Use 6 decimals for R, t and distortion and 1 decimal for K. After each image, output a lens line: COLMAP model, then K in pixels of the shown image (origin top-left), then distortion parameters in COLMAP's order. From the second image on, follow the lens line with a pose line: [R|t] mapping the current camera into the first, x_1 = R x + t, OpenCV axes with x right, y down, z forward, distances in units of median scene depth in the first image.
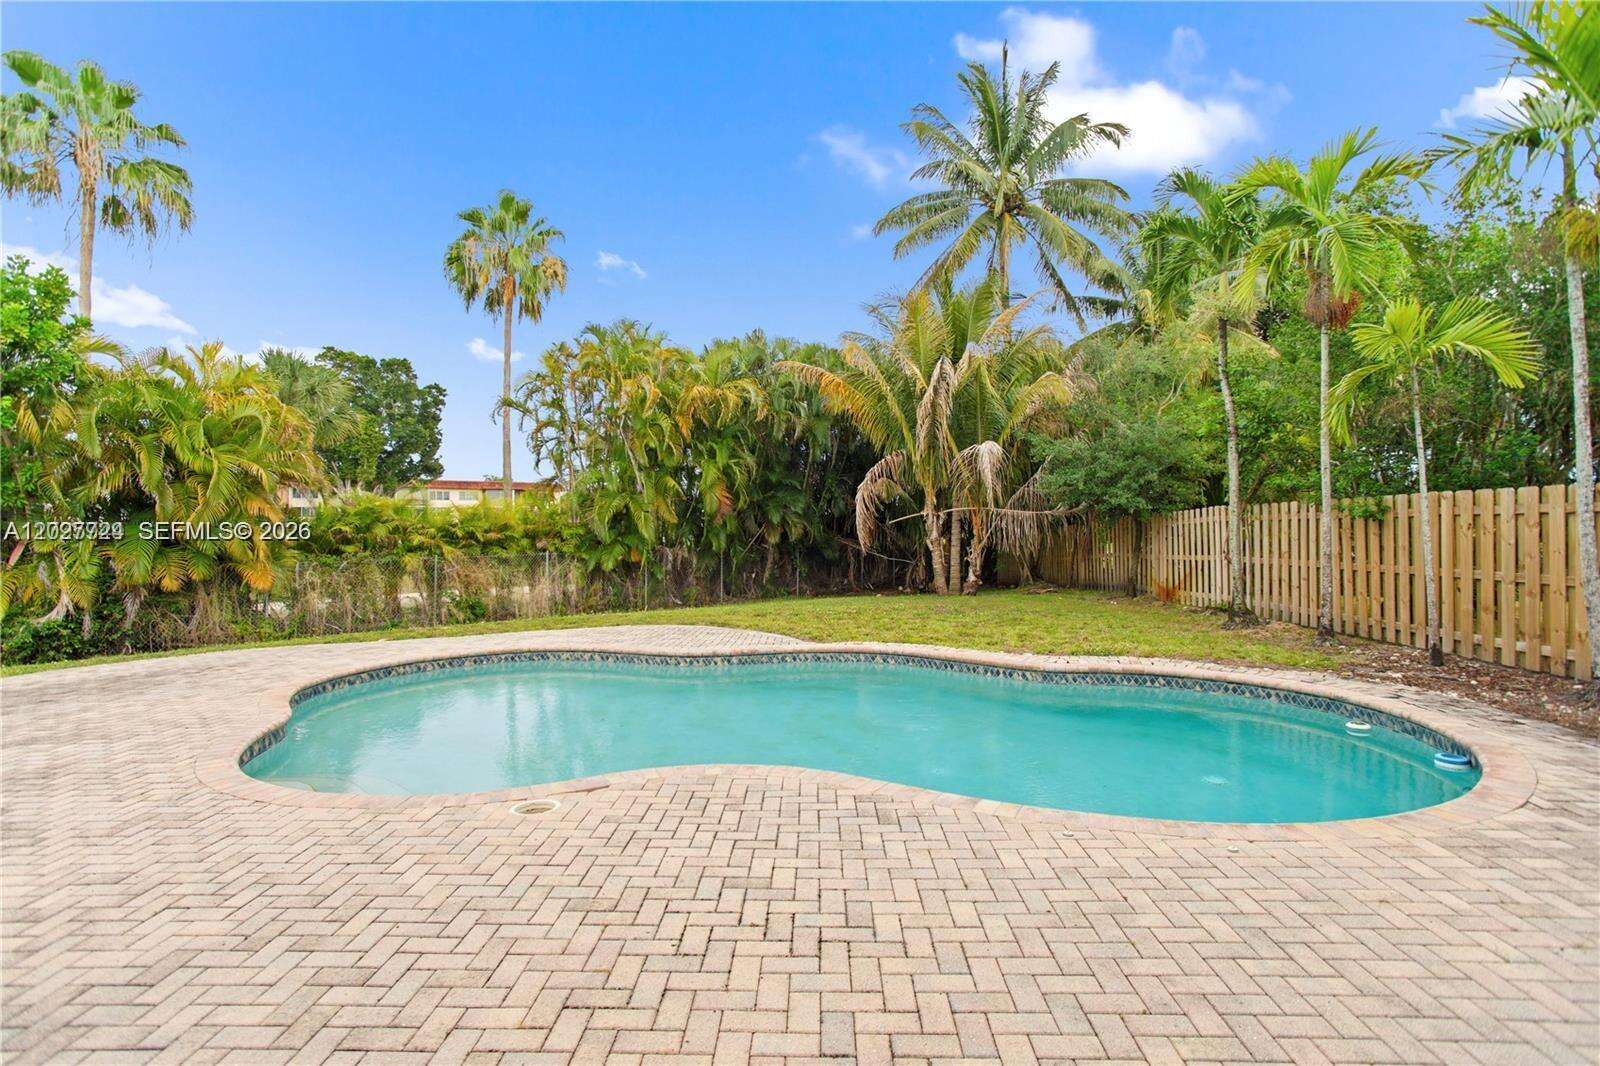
lens RADIAL K [[787.5, 0, 774.7], [0, 787.5, 525.1], [0, 0, 1]] dist [-0.039932, 0.023397]
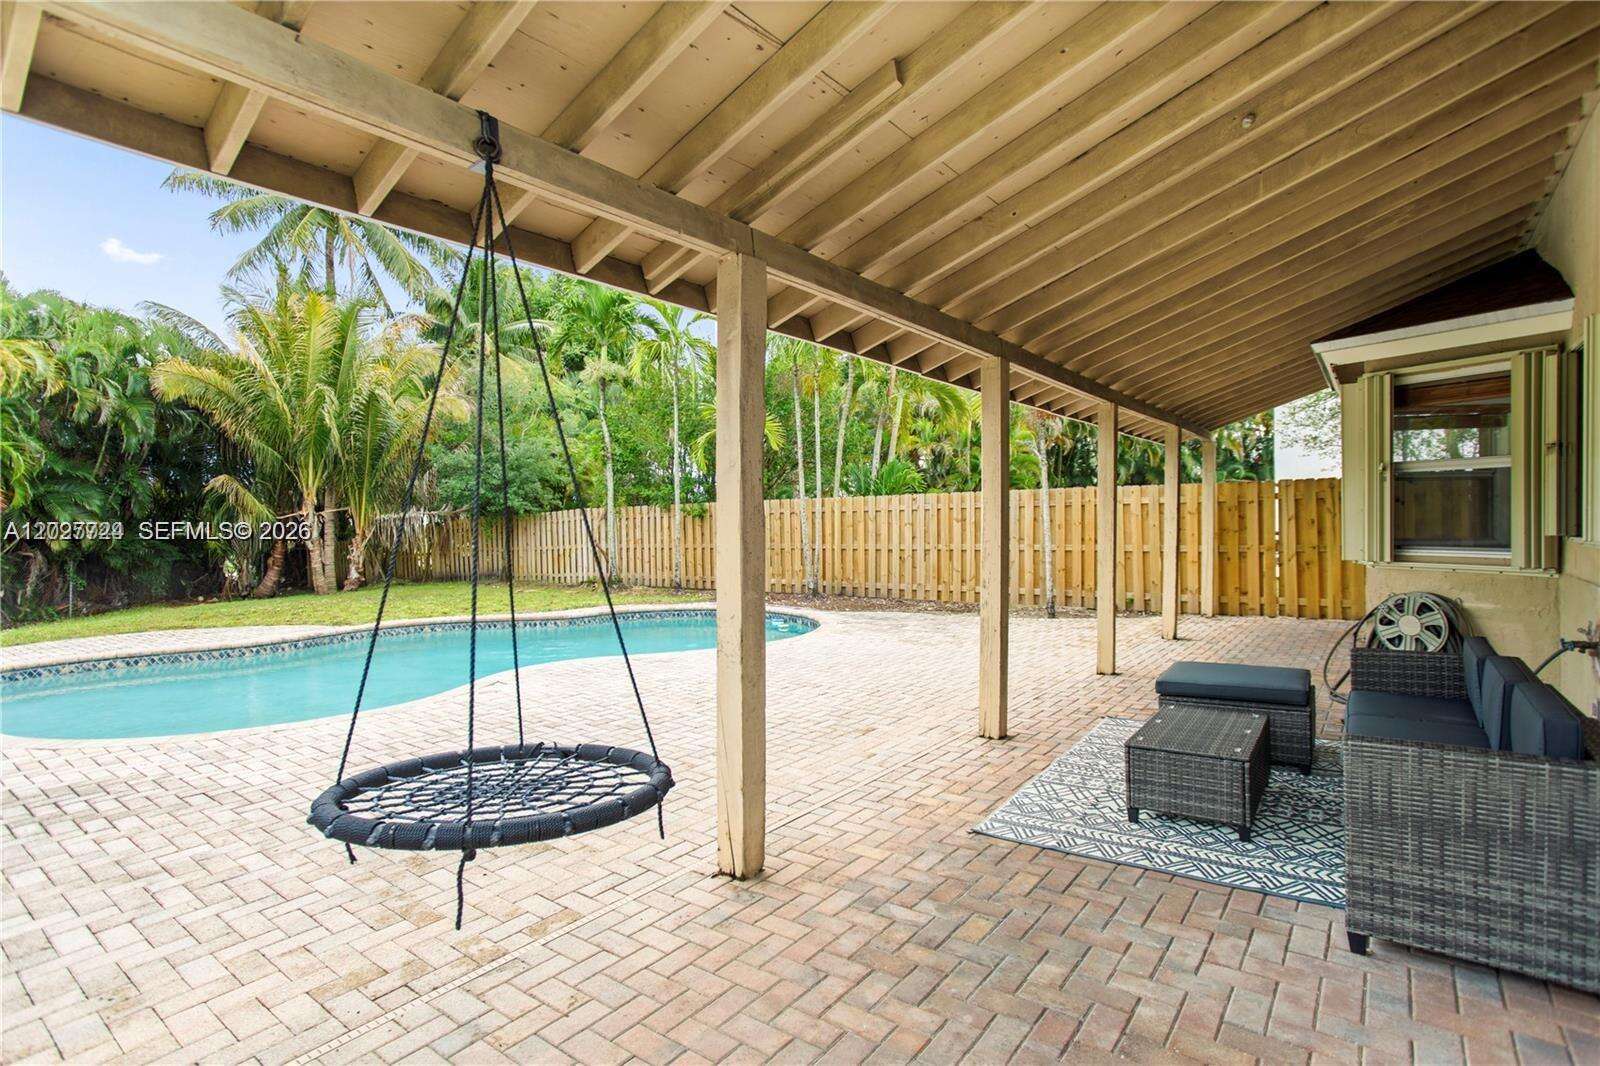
lens RADIAL K [[787.5, 0, 786.3], [0, 787.5, 534.9], [0, 0, 1]] dist [-0.039932, 0.023397]
pose [[0.593826, -0.014312, 0.804466, -0.483028], [0.009257, 0.999897, 0.010956, 0.014477], [-0.804540, 0.000941, 0.593897, -0.163496]]
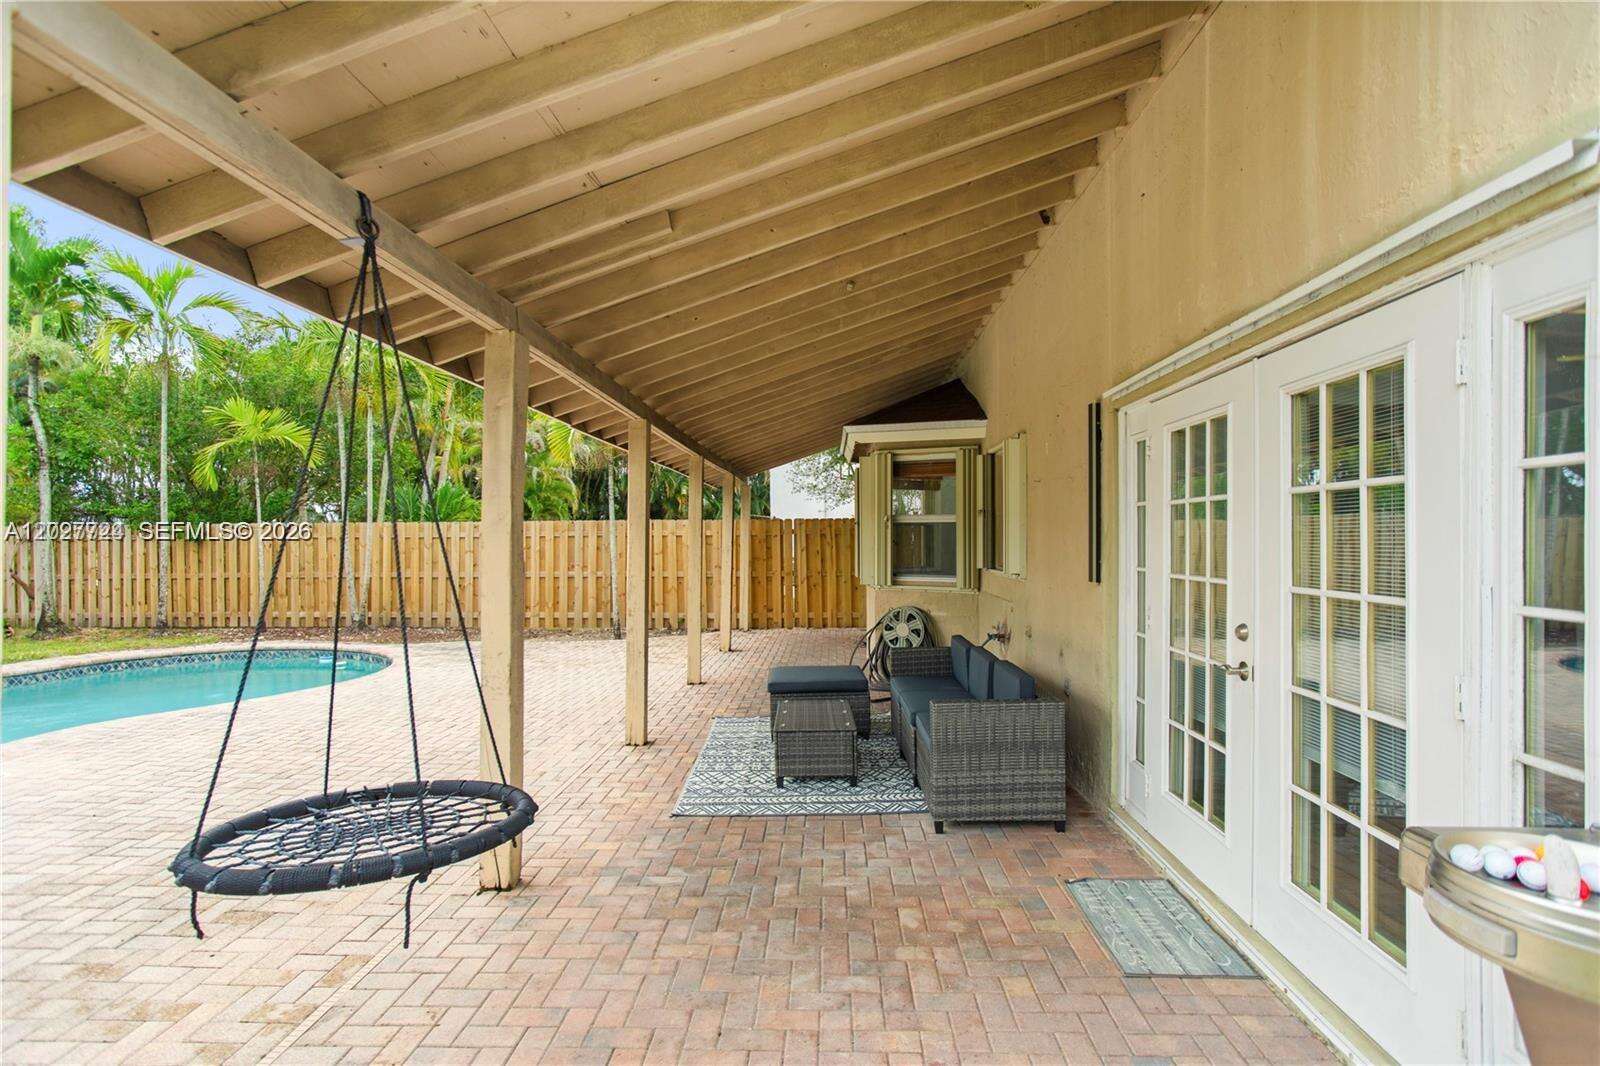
lens RADIAL K [[787.5, 0, 778.7], [0, 787.5, 544.0], [0, 0, 1]] dist [-0.039932, 0.023397]
pose [[0.038633, 0.002215, 0.999251, -0.576095], [0.002446, 0.999994, -0.002311, 0.003915], [-0.999250, 0.002533, 0.038627, -0.103470]]
